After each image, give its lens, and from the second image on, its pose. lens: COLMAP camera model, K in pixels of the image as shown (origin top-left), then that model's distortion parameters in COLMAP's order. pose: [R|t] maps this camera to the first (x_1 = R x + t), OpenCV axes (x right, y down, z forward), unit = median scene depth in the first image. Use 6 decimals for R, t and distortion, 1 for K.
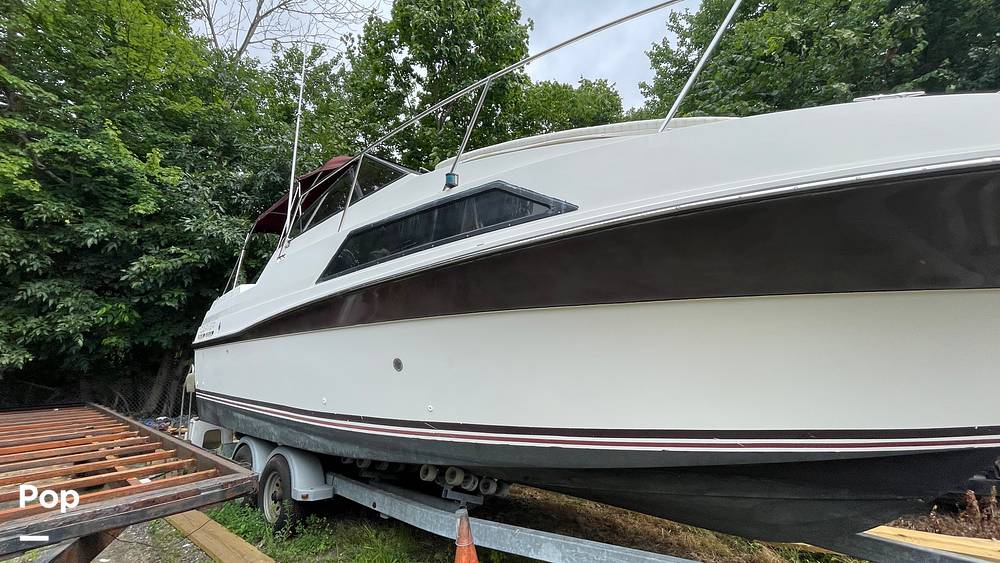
lens RADIAL K [[404.0, 0, 498.7], [0, 404.0, 291.2], [0, 0, 1]] dist [-0.004810, 0.001266]
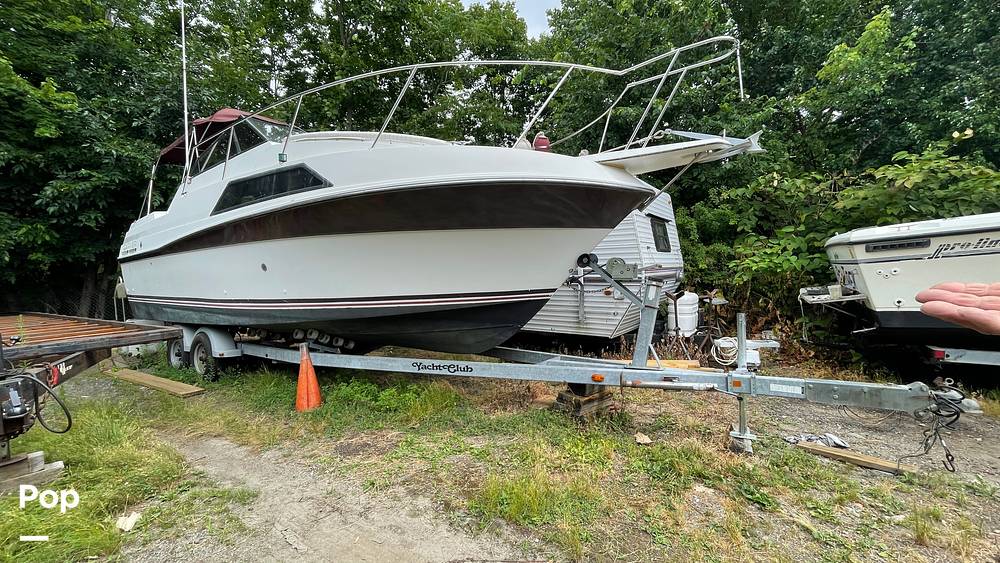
lens RADIAL K [[404.0, 0, 496.8], [0, 404.0, 287.0], [0, 0, 1]] dist [-0.004810, 0.001266]
pose [[0.992205, -0.014548, 0.123767, 0.323405], [-0.009748, 0.981059, 0.193464, -0.046532], [-0.124237, -0.193162, 0.973270, -0.498093]]
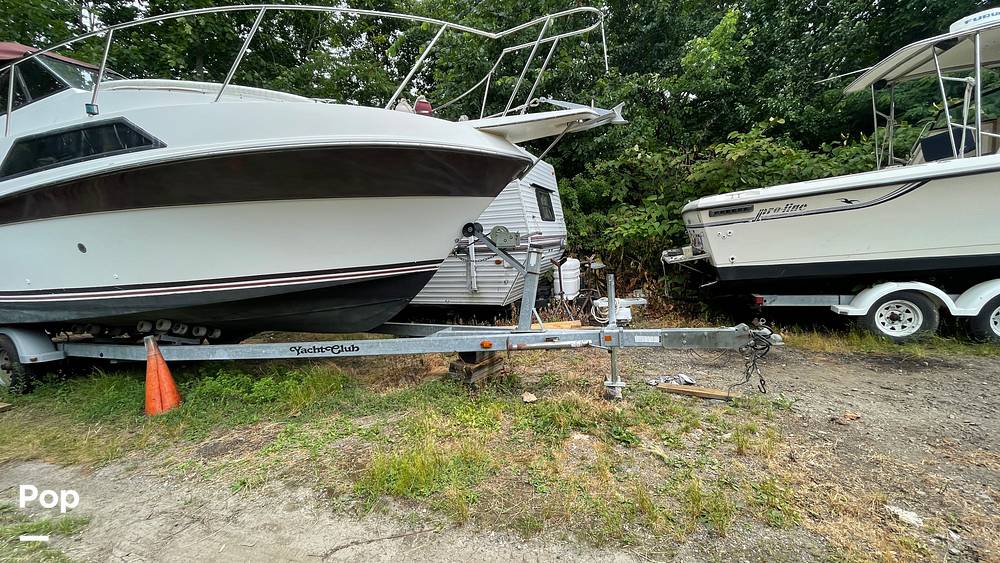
lens RADIAL K [[404.0, 0, 495.5], [0, 404.0, 286.5], [0, 0, 1]] dist [-0.004810, 0.001266]
pose [[0.930736, -0.078683, 0.357127, 0.356053], [-0.015709, 0.967074, 0.254009, -0.038099], [-0.365355, -0.242025, 0.898855, -0.491418]]
